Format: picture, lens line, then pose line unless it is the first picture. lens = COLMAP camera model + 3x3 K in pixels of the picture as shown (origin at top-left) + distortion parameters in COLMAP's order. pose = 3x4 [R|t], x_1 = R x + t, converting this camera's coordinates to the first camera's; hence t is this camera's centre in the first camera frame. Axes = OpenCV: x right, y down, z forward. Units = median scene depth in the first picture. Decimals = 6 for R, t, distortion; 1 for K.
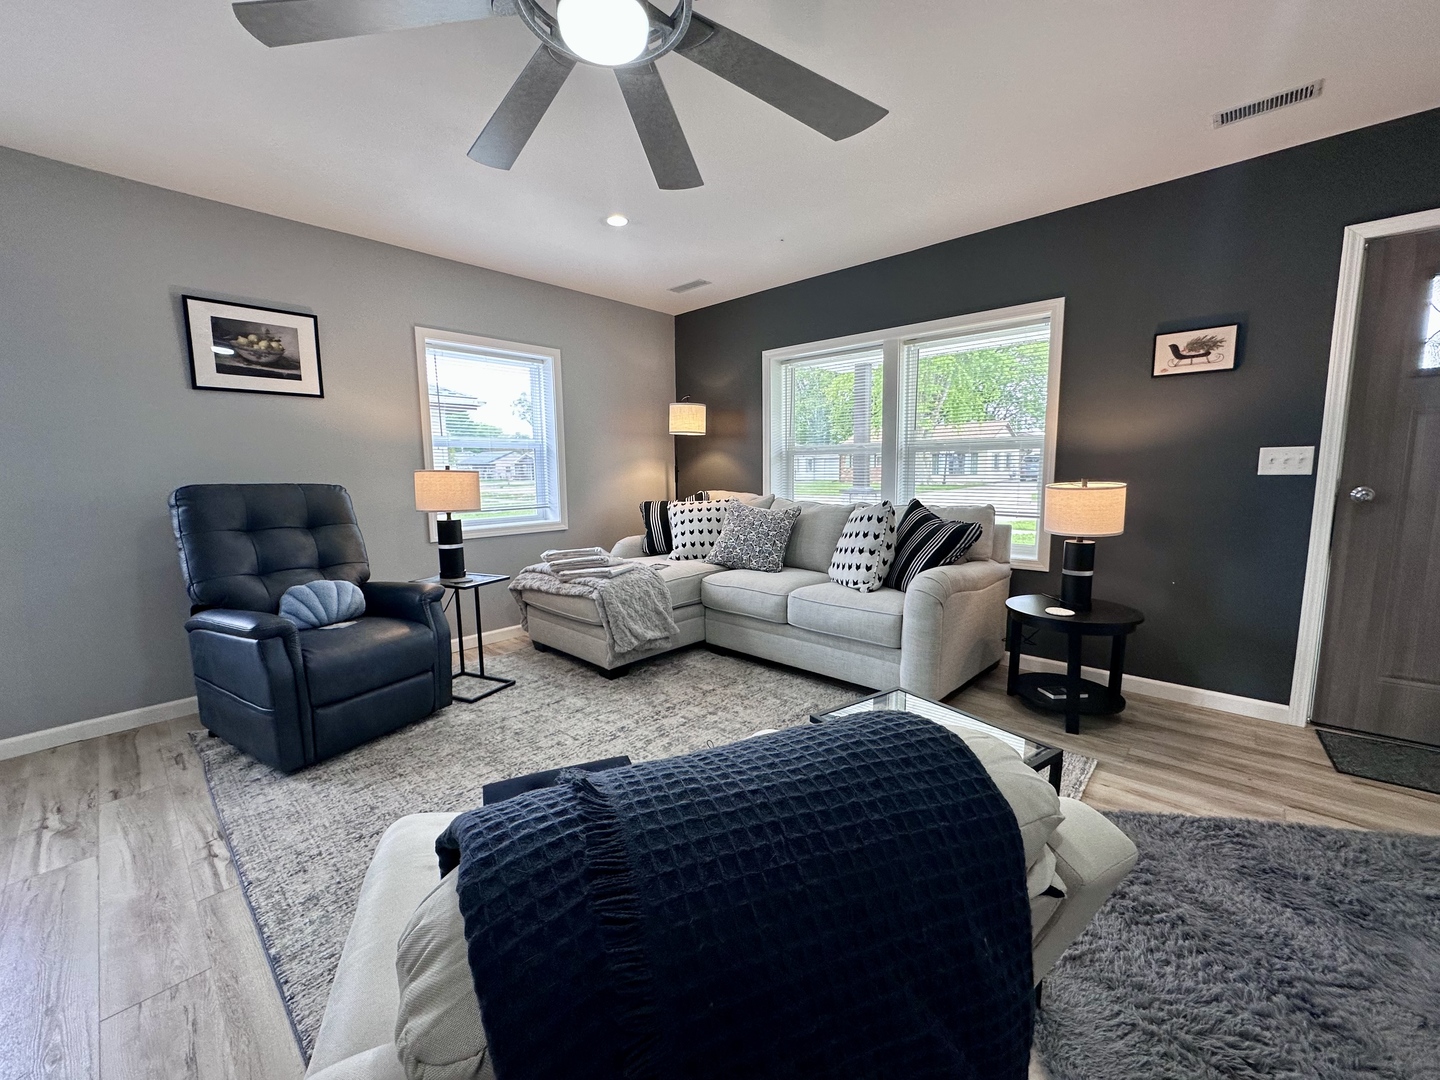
lens RADIAL K [[570.1, 0, 720.0], [0, 570.1, 540.0], [0, 0, 1]] dist [-0.002971, -0.000260]
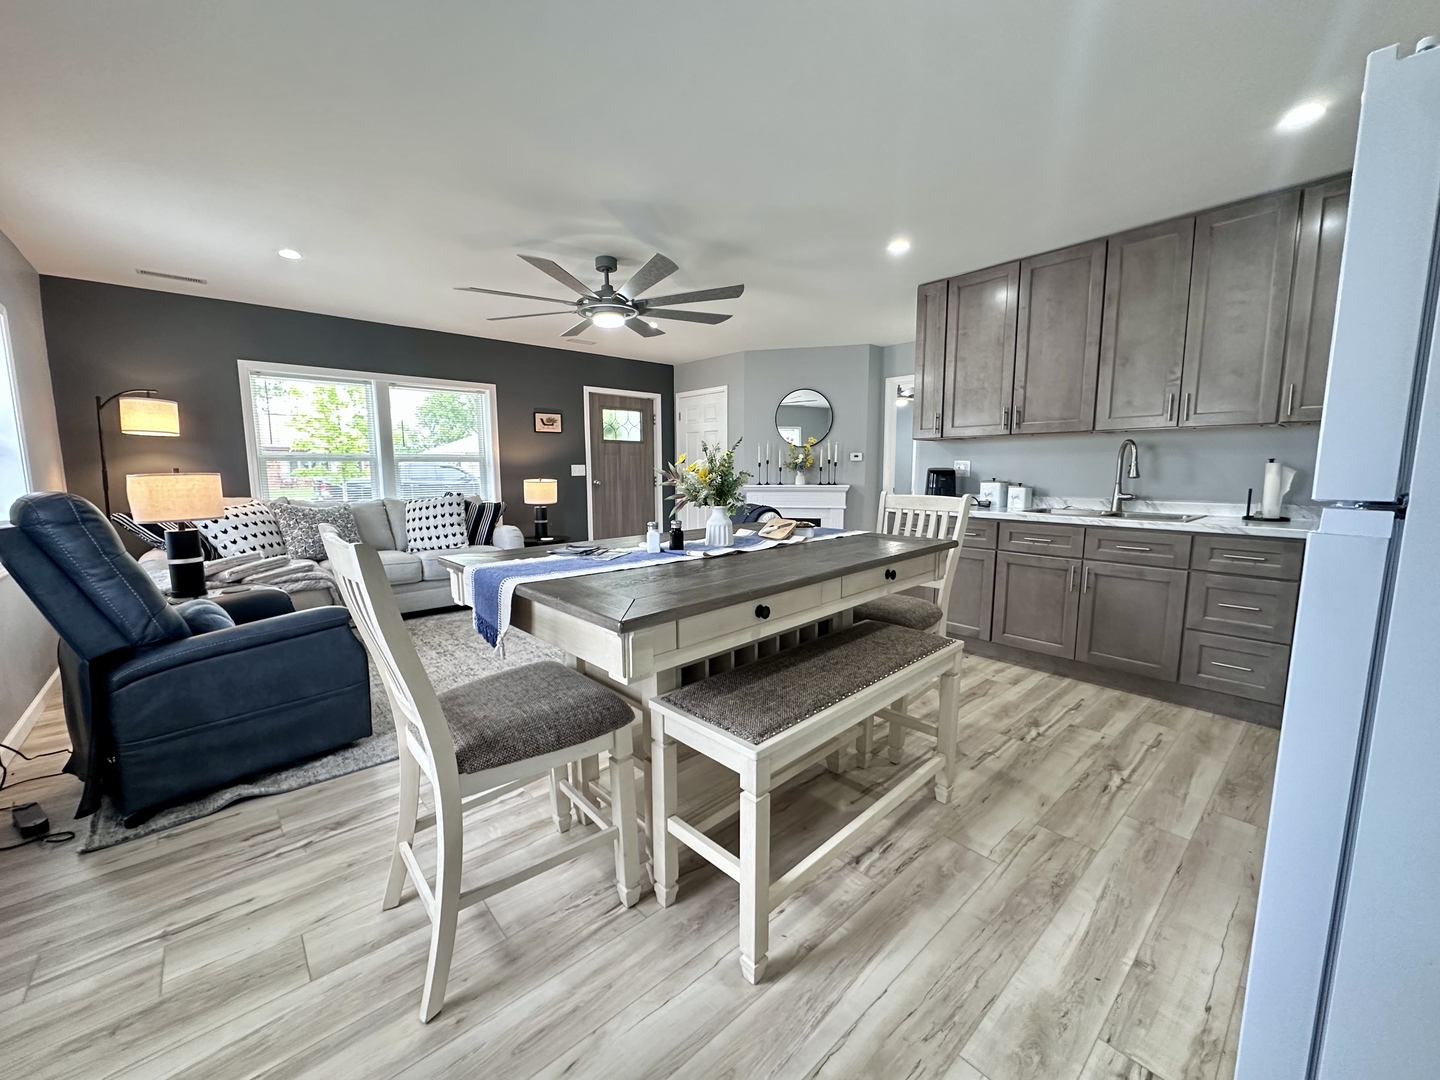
lens RADIAL K [[570.1, 0, 720.0], [0, 570.1, 540.0], [0, 0, 1]] dist [-0.002971, -0.000260]
pose [[0.100048, -0.111502, 0.988715, -1.386259], [0.127077, 0.986995, 0.098449, -0.001109], [-0.986834, 0.115794, 0.112916, 0.102991]]
